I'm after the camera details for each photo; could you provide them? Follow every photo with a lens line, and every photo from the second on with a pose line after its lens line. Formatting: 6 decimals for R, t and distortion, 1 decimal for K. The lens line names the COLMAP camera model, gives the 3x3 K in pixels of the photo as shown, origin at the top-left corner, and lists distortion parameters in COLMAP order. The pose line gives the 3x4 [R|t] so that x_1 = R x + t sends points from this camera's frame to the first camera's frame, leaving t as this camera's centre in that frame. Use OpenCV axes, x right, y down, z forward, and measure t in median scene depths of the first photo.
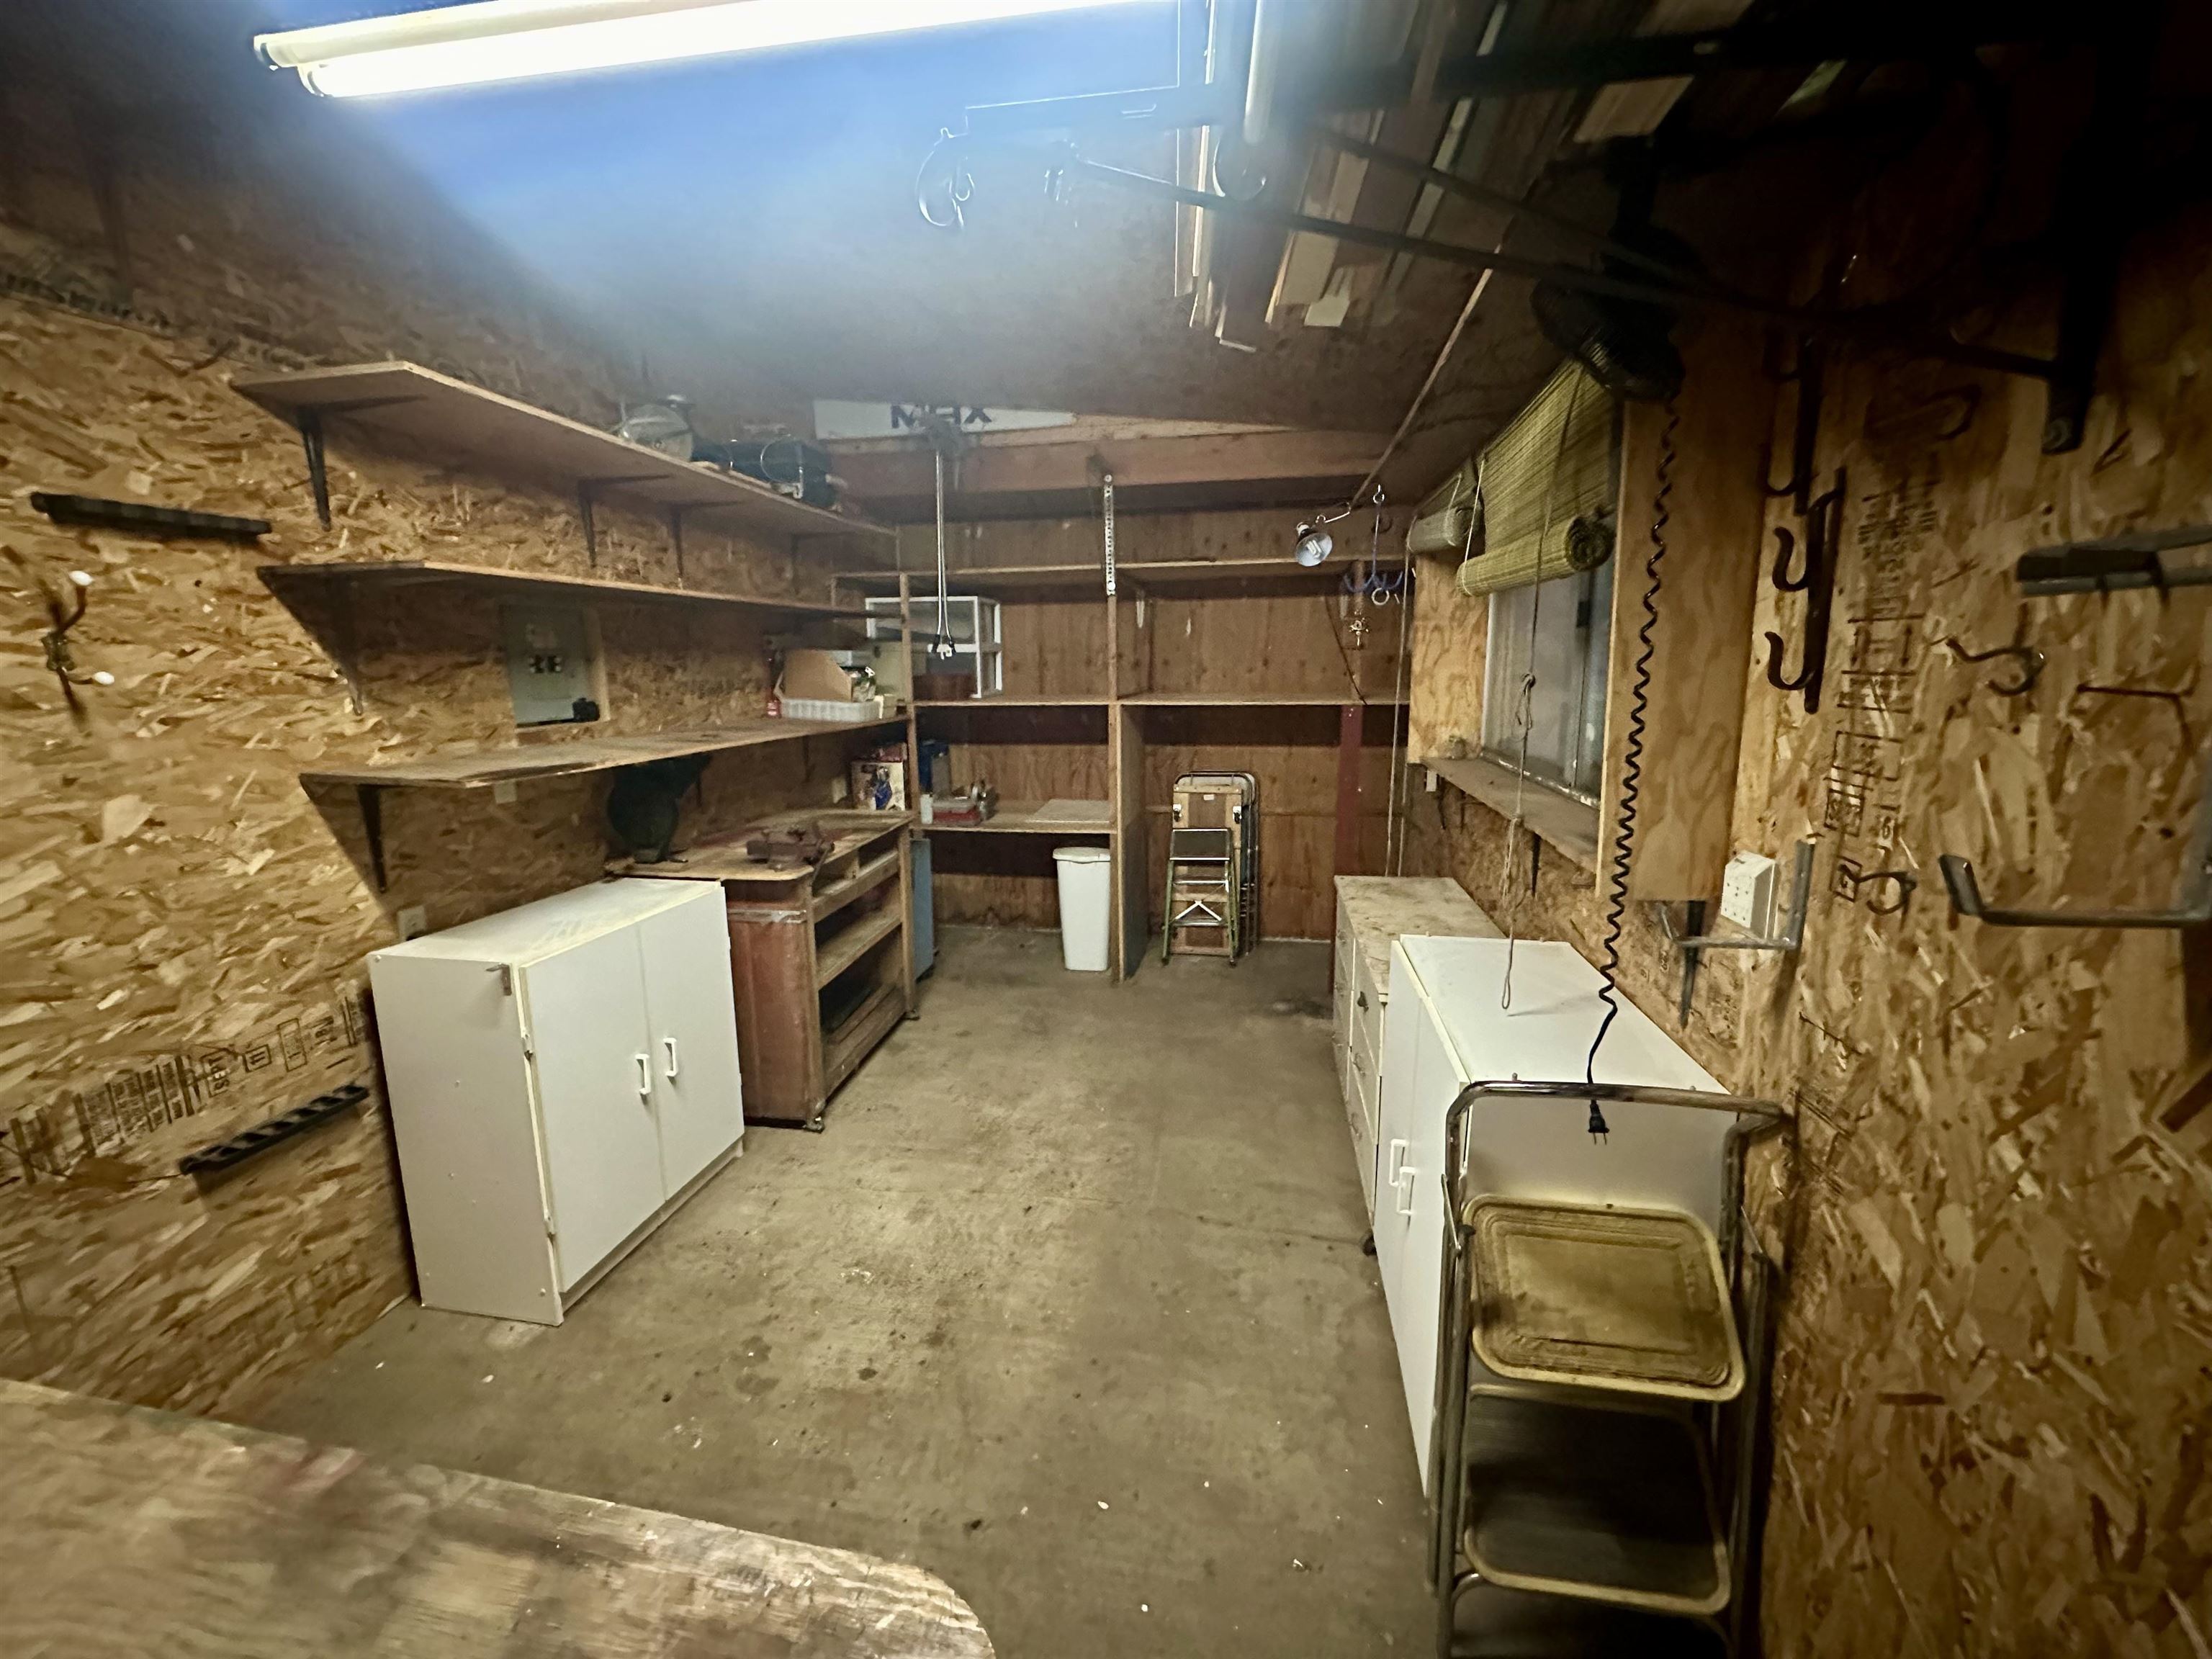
lens RADIAL K [[883.6, 0, 1109.5], [0, 883.6, 819.0], [0, 0, 1]] dist [-0.001682, 0.000409]
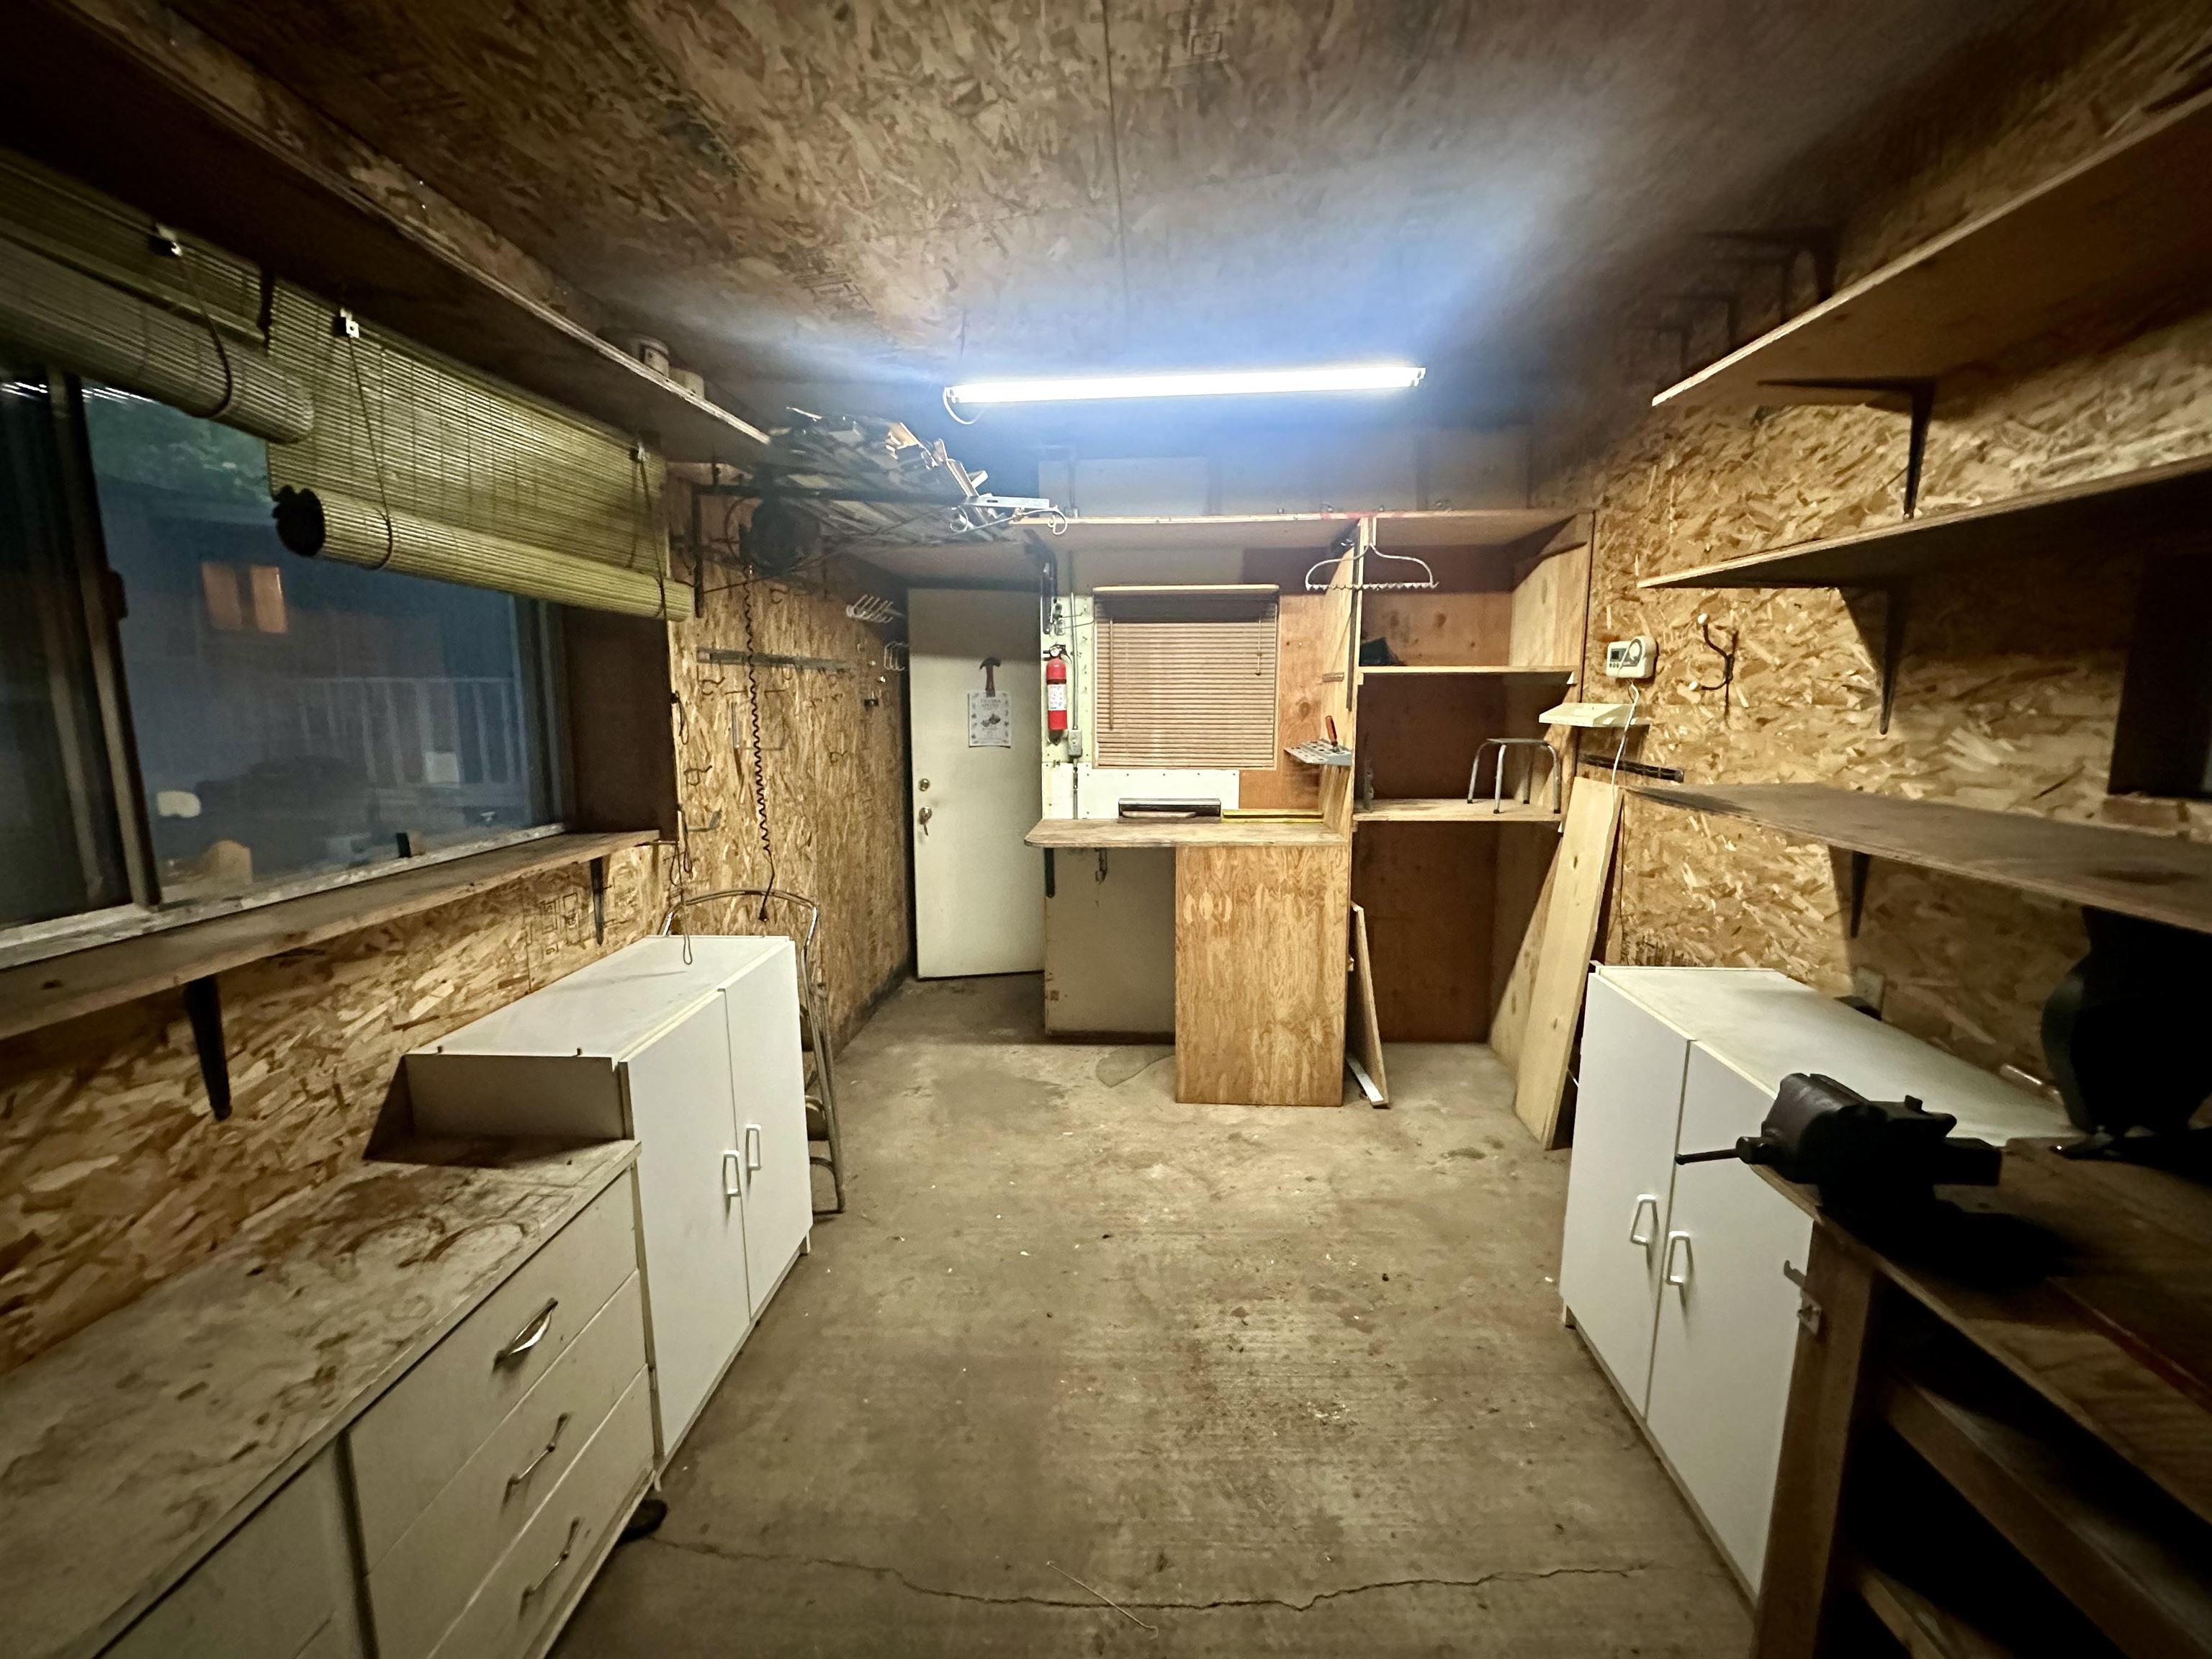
lens RADIAL K [[883.6, 0, 1107.0], [0, 883.6, 822.3], [0, 0, 1]] dist [-0.001682, 0.000409]
pose [[-0.993146, 0.022965, -0.114601, 0.005337], [-0.015165, 0.946900, 0.321170, -0.315932], [0.115891, 0.320707, -0.940062, 1.838531]]
